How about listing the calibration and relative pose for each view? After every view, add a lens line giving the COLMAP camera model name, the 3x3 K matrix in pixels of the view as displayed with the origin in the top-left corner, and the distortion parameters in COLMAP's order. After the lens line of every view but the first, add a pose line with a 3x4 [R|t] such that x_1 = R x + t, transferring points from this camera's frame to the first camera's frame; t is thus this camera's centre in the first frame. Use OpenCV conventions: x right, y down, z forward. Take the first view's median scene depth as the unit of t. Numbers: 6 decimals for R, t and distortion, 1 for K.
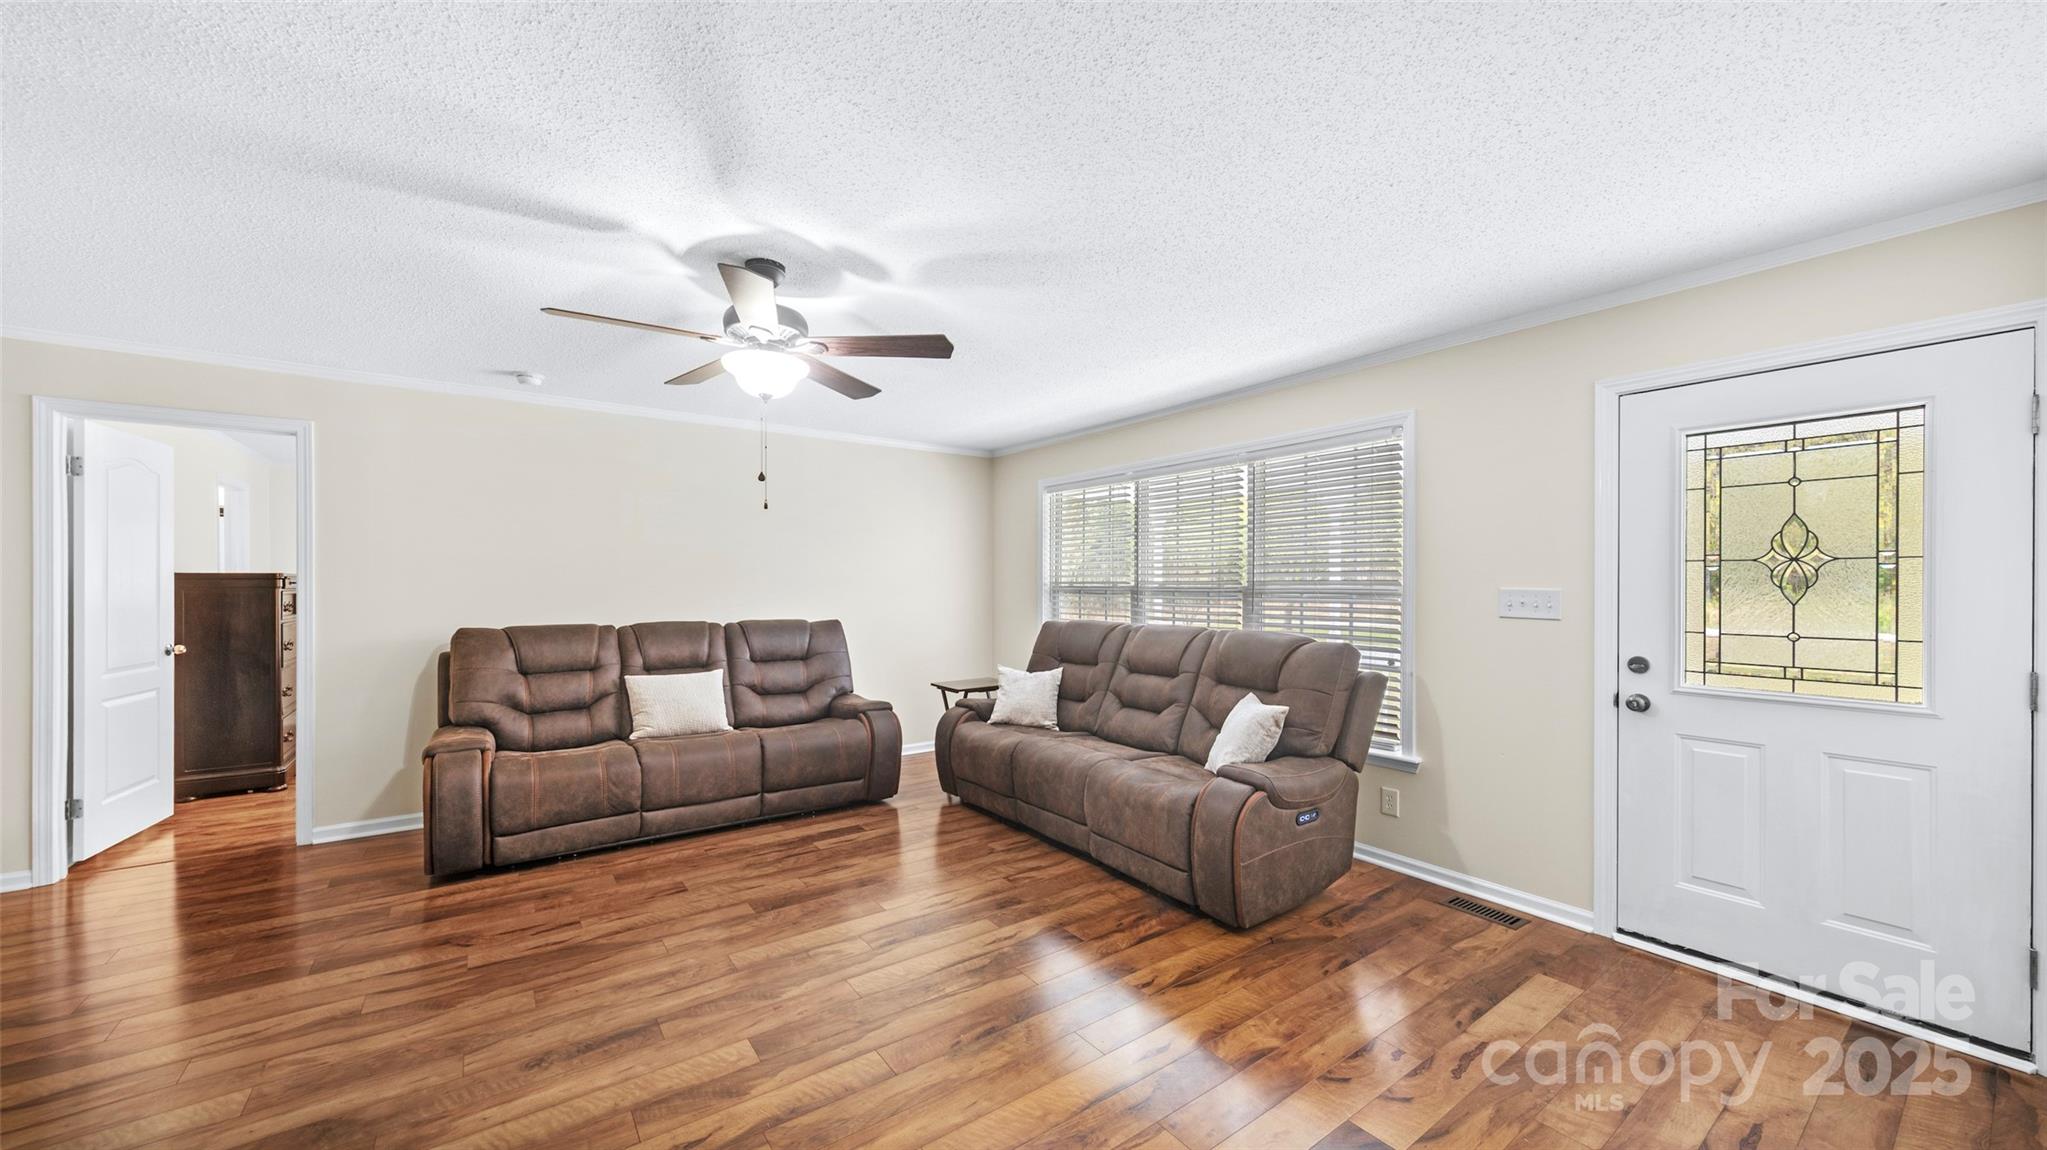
lens RADIAL K [[744.3, 0, 1010.7], [0, 744.3, 591.1], [0, 0, 1]] dist [0.011137, 0.000033]
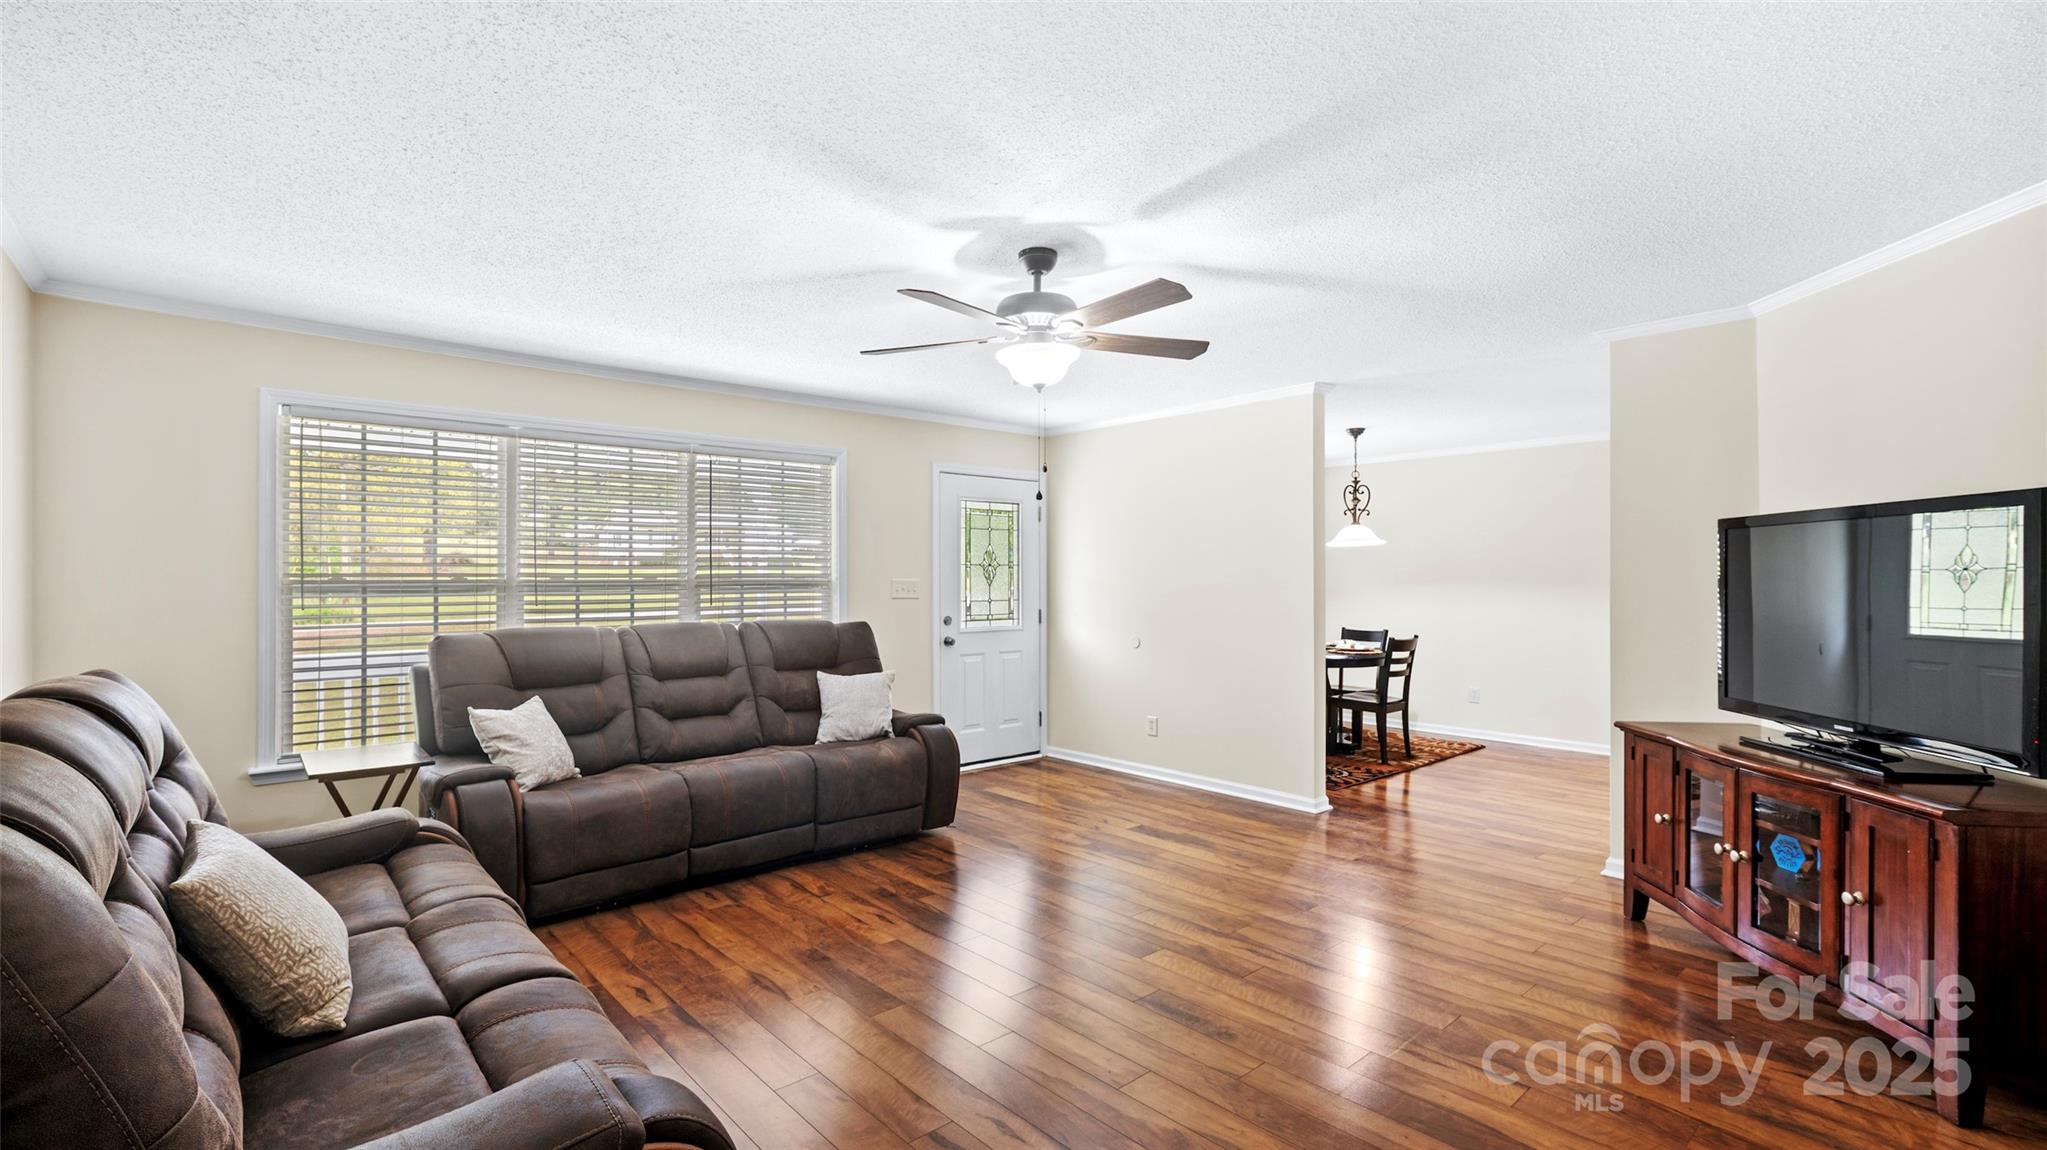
lens RADIAL K [[906.2, 0, 1025.4], [0, 906.2, 580.8], [0, 0, 1]] dist [0.010587, -0.001239]
pose [[-0.113080, -0.003157, 0.993581, -1.001012], [0.013545, 0.999897, 0.004718, -0.004932], [-0.993494, 0.013992, -0.113025, 0.761767]]
